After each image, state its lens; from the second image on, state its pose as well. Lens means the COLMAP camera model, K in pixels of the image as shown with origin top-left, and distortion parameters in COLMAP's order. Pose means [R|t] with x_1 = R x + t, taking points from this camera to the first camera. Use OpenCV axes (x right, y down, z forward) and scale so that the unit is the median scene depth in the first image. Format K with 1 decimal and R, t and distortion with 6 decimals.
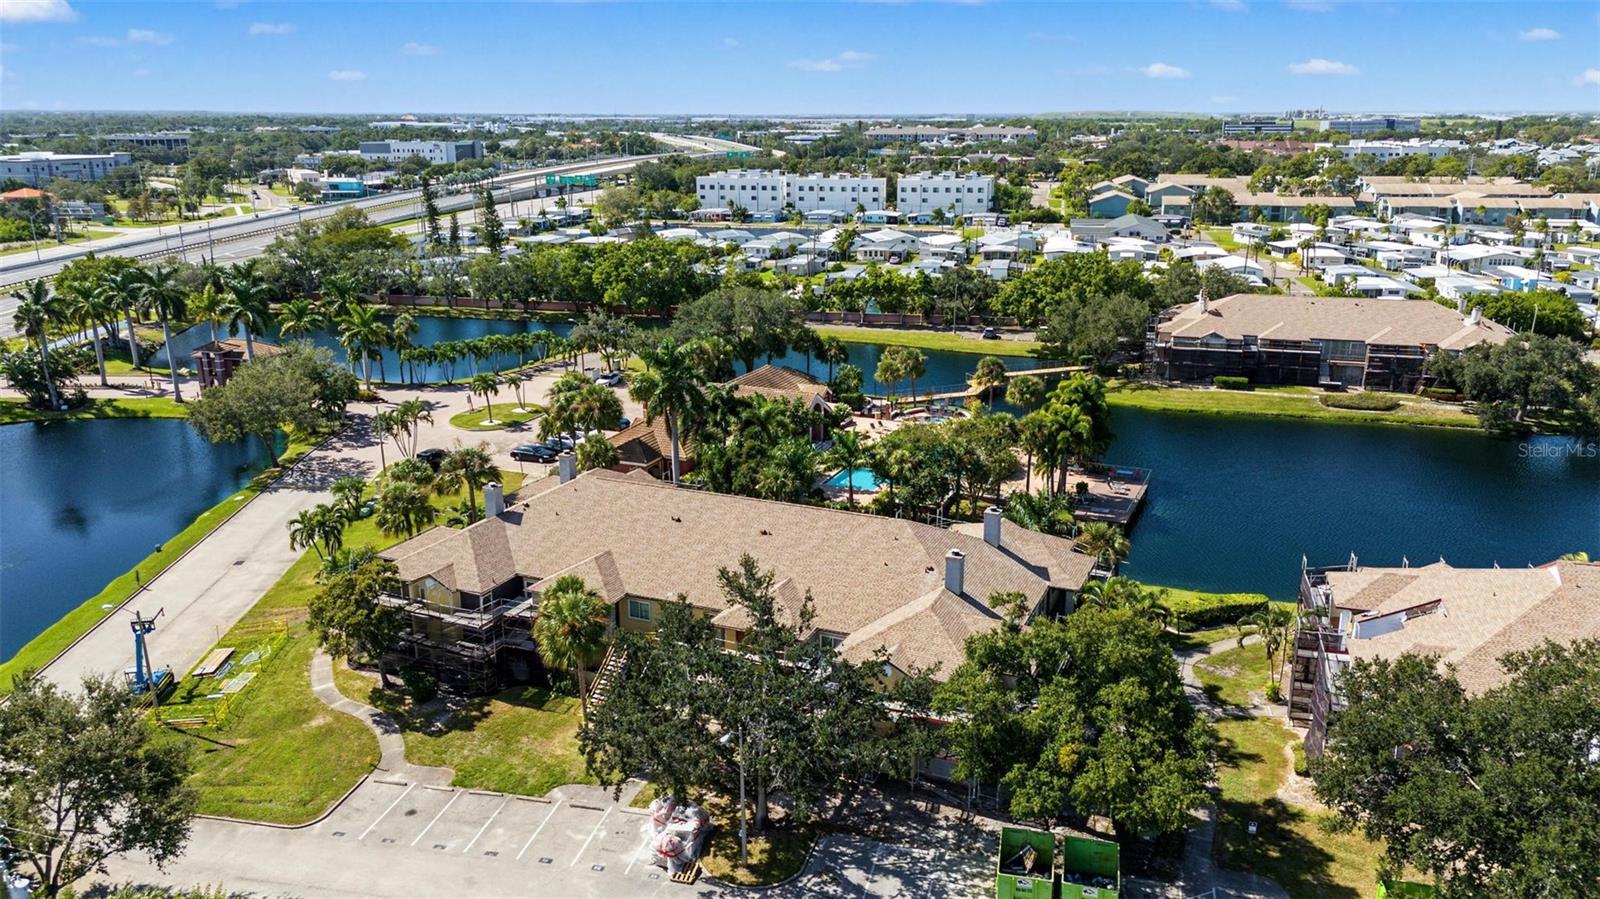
lens RADIAL K [[1178.4, 0, 800.0], [0, 1178.4, 449.5], [0, 0, 1]] dist [0.091286, -0.120568]
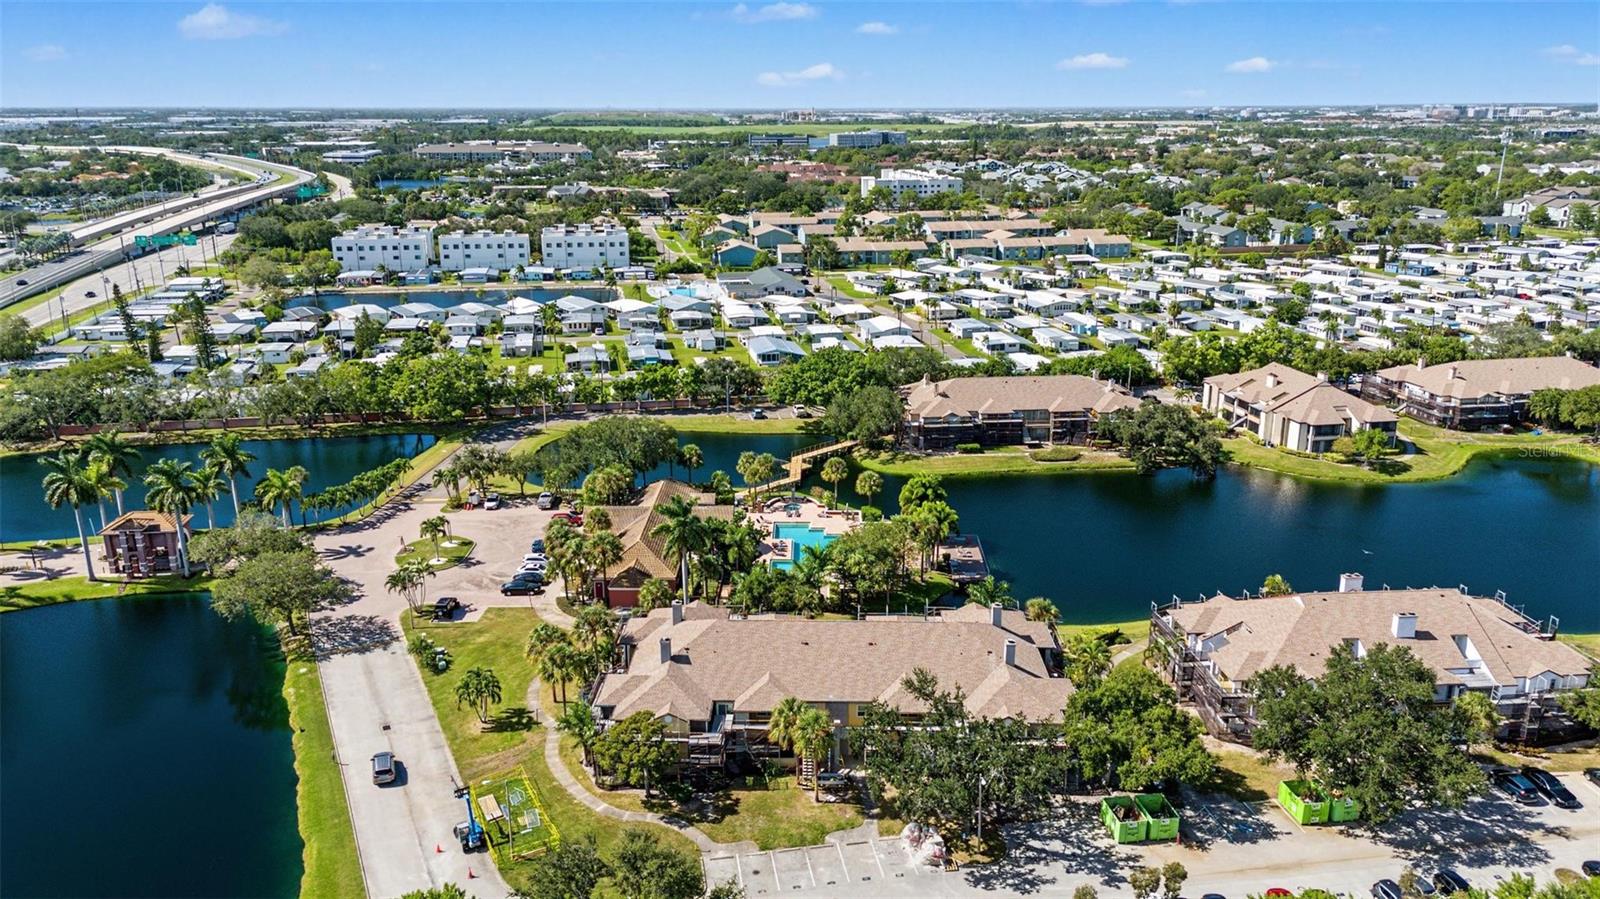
lens RADIAL K [[1178.4, 0, 800.0], [0, 1178.4, 449.5], [0, 0, 1]] dist [0.091286, -0.120568]
pose [[0.922101, -0.109241, 0.371208, -0.321509], [0.106722, 0.993912, 0.027390, -0.113267], [-0.371941, 0.014359, 0.928145, -0.188102]]
